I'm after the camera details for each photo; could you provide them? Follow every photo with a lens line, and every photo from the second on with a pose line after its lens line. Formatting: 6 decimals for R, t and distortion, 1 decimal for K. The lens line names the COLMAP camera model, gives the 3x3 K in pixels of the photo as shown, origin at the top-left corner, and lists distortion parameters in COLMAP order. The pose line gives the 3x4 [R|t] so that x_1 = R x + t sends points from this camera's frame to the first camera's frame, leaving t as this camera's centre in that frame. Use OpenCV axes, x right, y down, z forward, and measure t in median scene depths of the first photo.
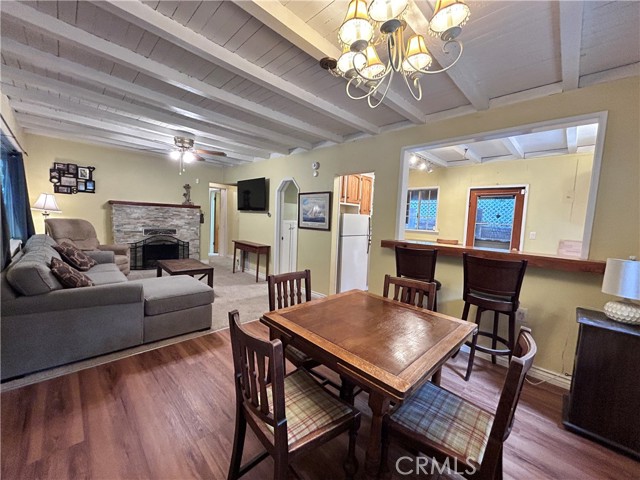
lens RADIAL K [[258.7, 0, 320.0], [0, 258.7, 240.0], [0, 0, 1]] dist [-0.001348, -0.000210]
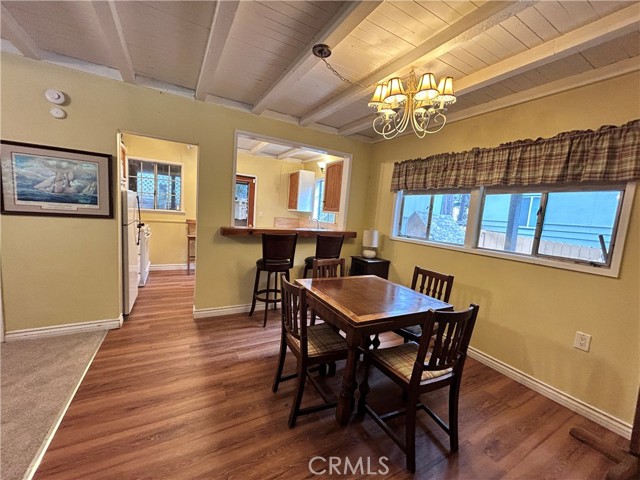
lens RADIAL K [[258.7, 0, 320.0], [0, 258.7, 240.0], [0, 0, 1]] dist [-0.001348, -0.000210]
pose [[0.275690, -0.127569, 0.952744, -0.343404], [0.017490, 0.991656, 0.127718, -0.043519], [-0.961088, -0.018547, 0.275620, 0.265144]]
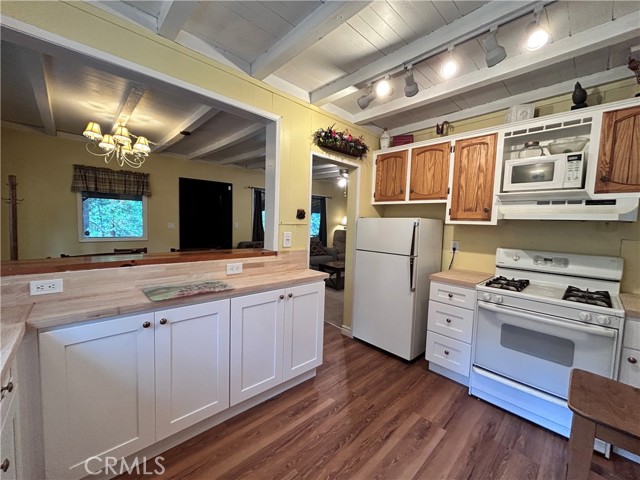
lens RADIAL K [[258.7, 0, 320.0], [0, 258.7, 240.0], [0, 0, 1]] dist [-0.001348, -0.000210]
pose [[-0.034243, 0.022892, -0.999151, 0.646058], [-0.113200, 0.993215, 0.026636, -0.040969], [0.992982, 0.114016, -0.031420, 0.742056]]
